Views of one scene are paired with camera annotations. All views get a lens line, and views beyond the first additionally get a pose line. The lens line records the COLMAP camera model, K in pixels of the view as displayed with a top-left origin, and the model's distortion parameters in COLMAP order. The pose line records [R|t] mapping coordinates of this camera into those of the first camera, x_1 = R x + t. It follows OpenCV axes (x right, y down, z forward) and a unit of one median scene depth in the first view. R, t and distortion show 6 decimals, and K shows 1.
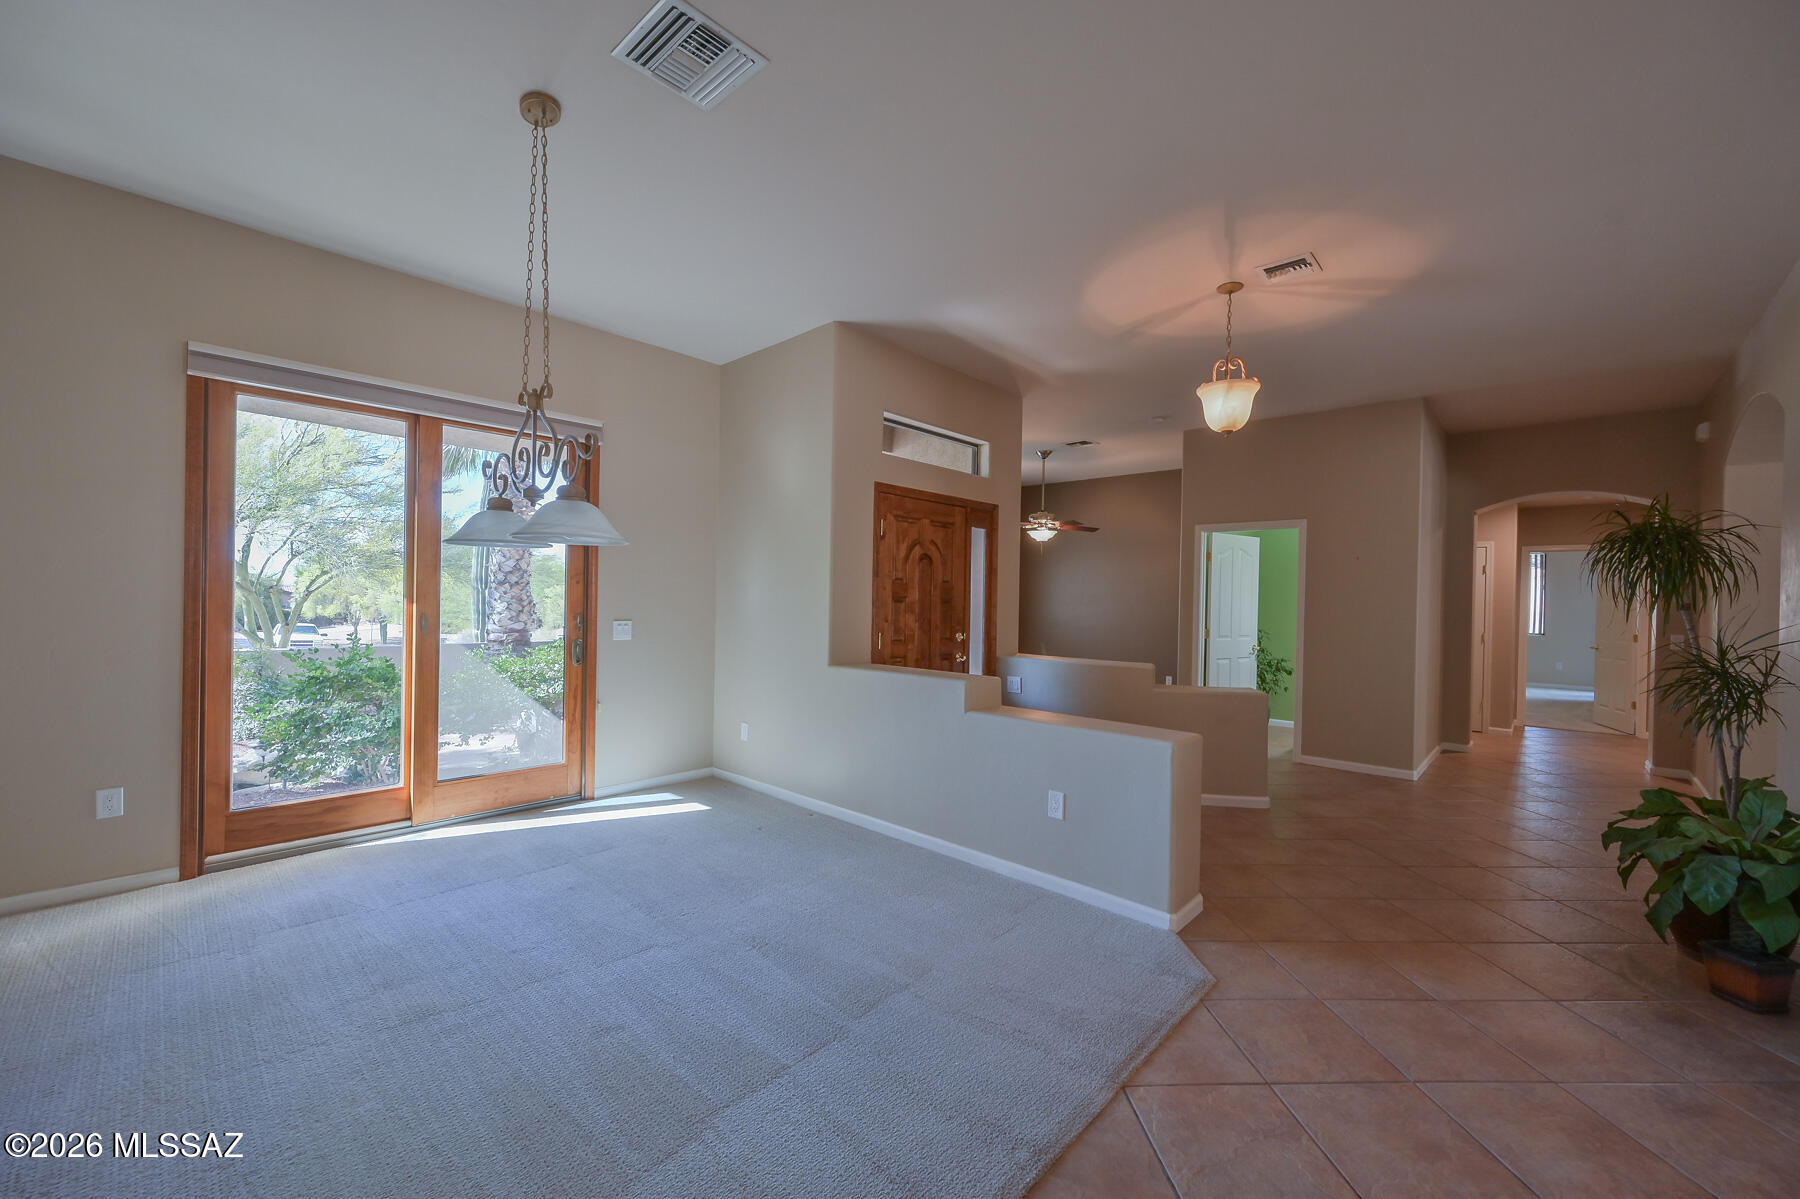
lens RADIAL K [[697.4, 0, 901.1], [0, 697.4, 598.2], [0, 0, 1]] dist [0.002155, 0.000402]
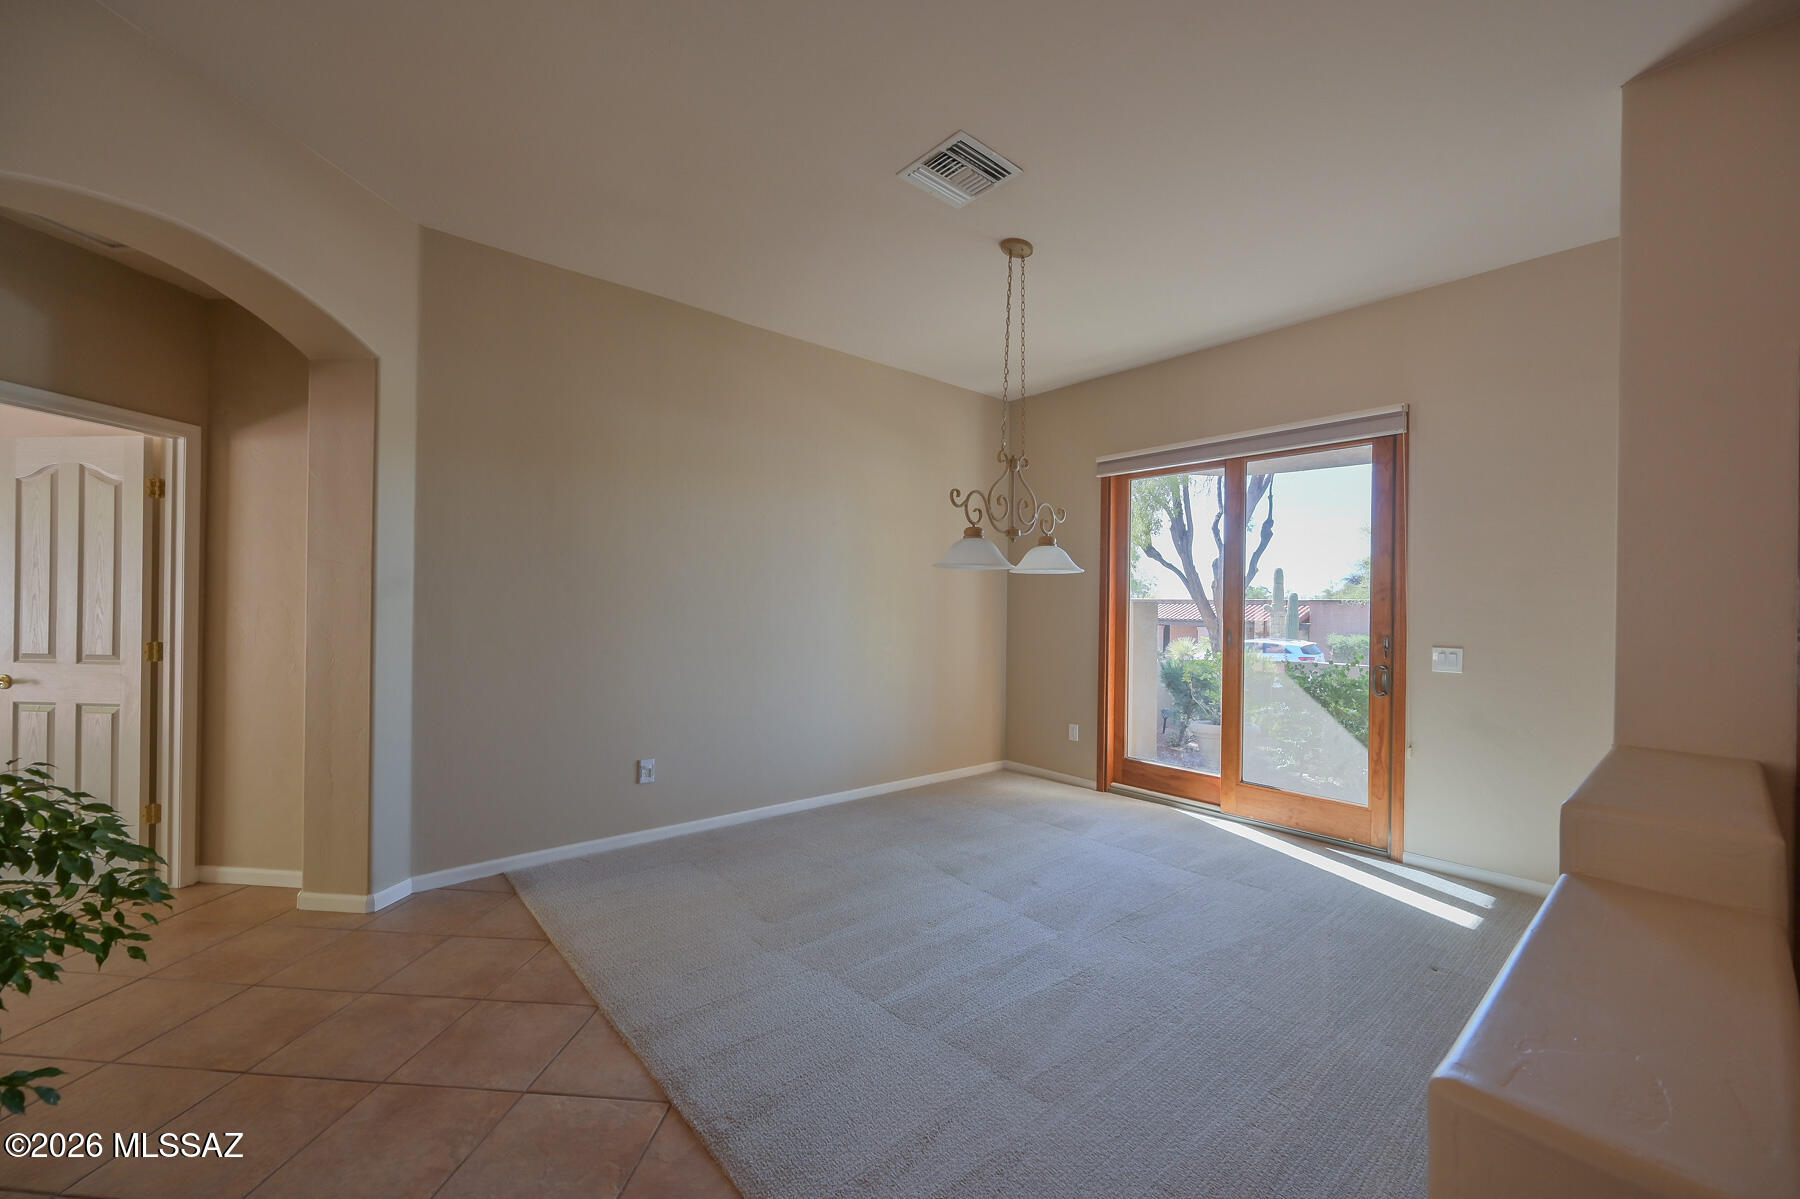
lens RADIAL K [[697.4, 0, 902.0], [0, 697.4, 608.7], [0, 0, 1]] dist [0.002155, 0.000402]
pose [[-0.105409, -0.014863, -0.994318, 0.493590], [-0.009550, 0.999857, -0.013933, 0.006465], [0.994383, 0.008027, -0.105536, 0.557197]]
